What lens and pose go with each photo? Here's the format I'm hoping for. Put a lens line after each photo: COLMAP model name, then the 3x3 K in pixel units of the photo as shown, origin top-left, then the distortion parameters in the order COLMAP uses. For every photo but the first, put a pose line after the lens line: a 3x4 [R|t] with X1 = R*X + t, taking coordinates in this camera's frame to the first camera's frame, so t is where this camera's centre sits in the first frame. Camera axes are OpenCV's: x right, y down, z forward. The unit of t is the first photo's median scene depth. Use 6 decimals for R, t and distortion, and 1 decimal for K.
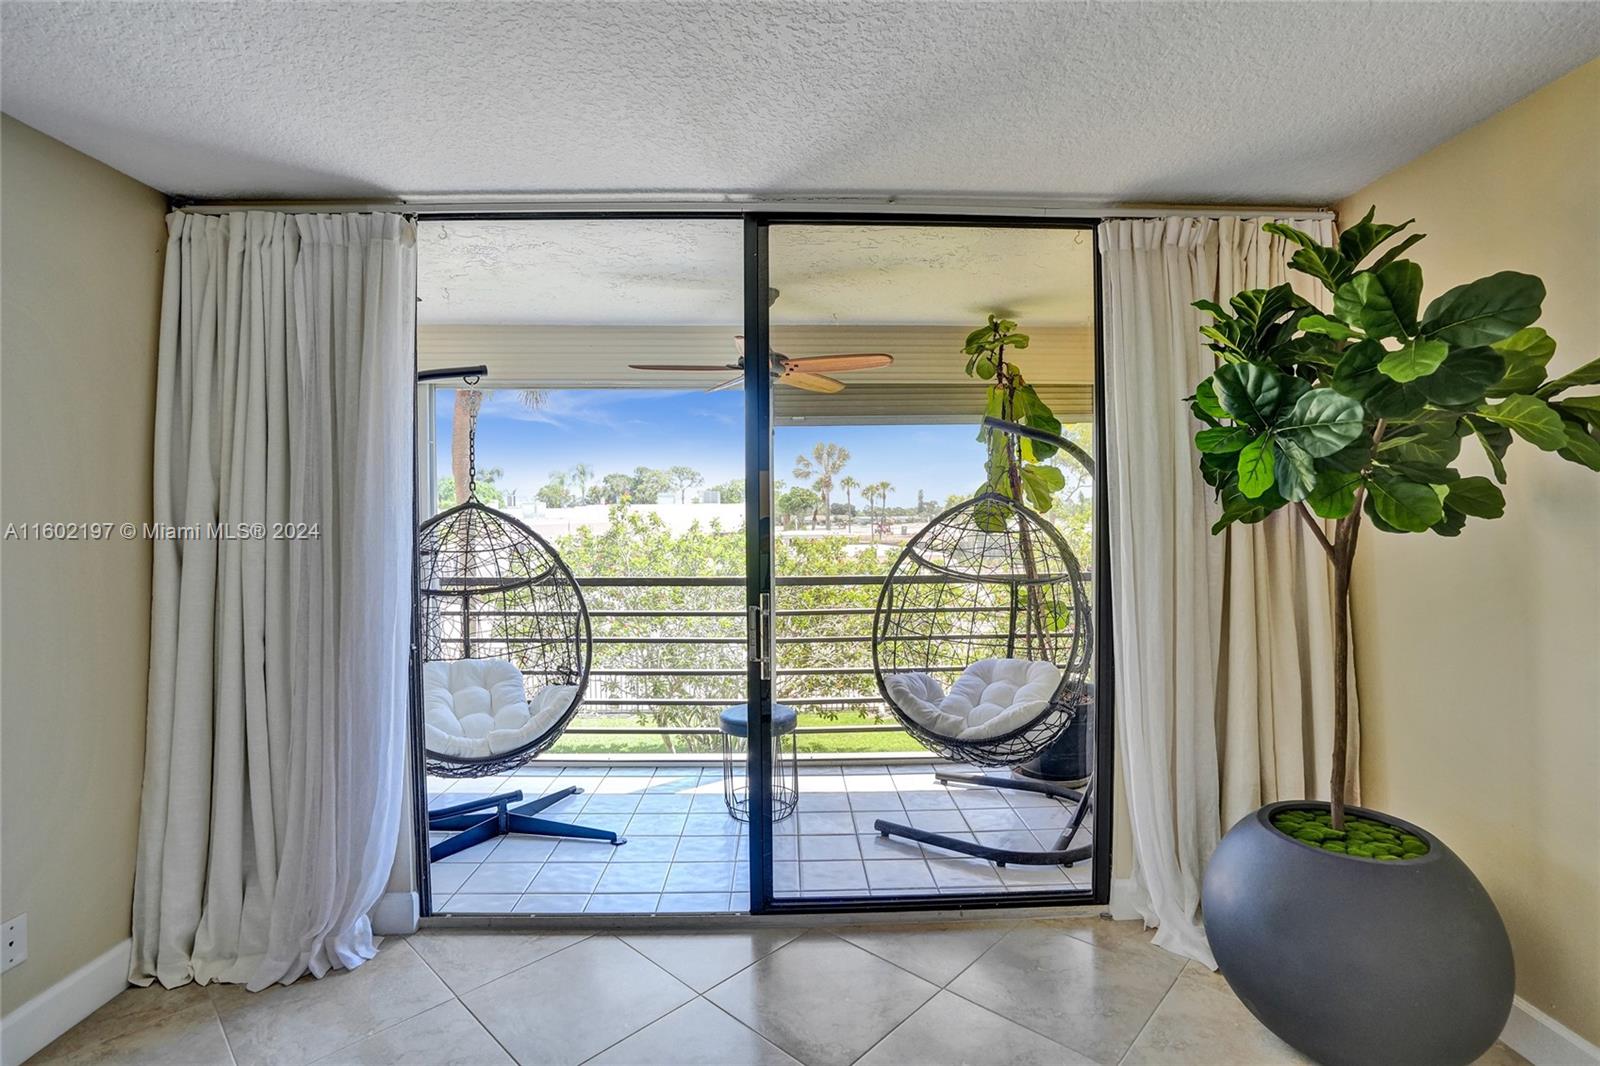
lens RADIAL K [[740.4, 0, 804.0], [0, 740.4, 536.9], [0, 0, 1]] dist [-0.071651, 0.017373]
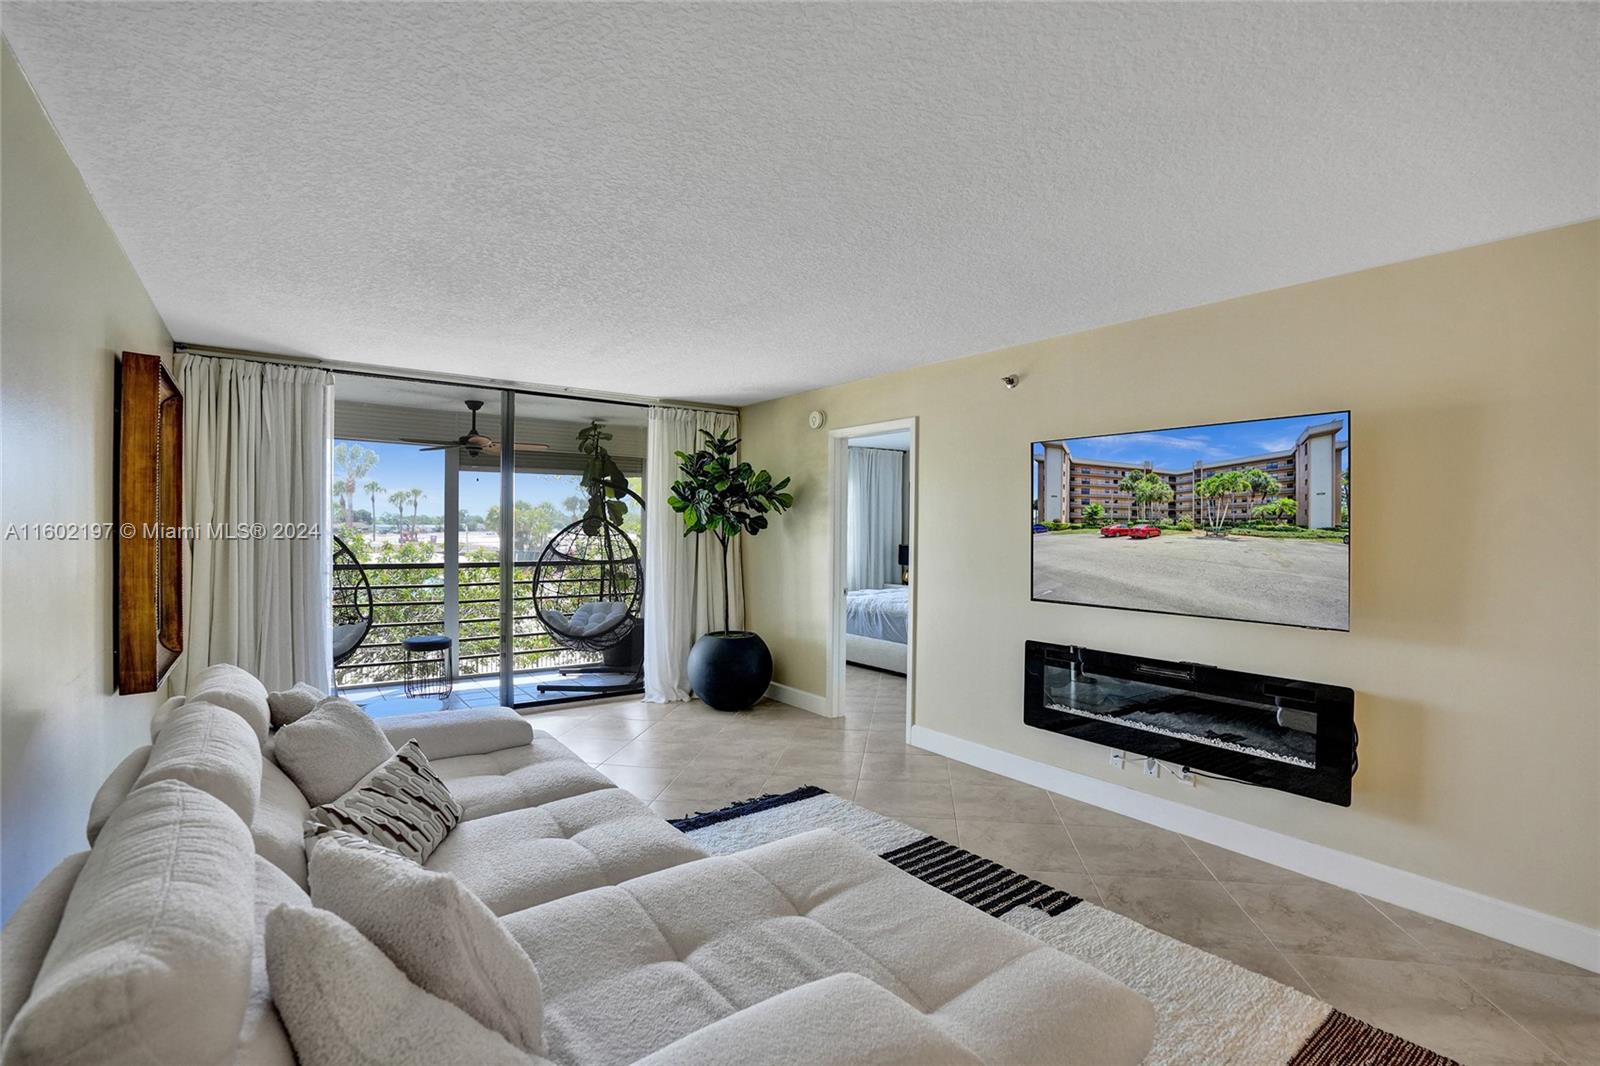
lens RADIAL K [[740.4, 0, 804.0], [0, 740.4, 536.9], [0, 0, 1]] dist [-0.071651, 0.017373]
pose [[0.821852, 0.008840, 0.569633, -0.375904], [-0.000025, 0.999880, -0.015481, 0.024677], [-0.569702, 0.012709, 0.821753, -0.867628]]
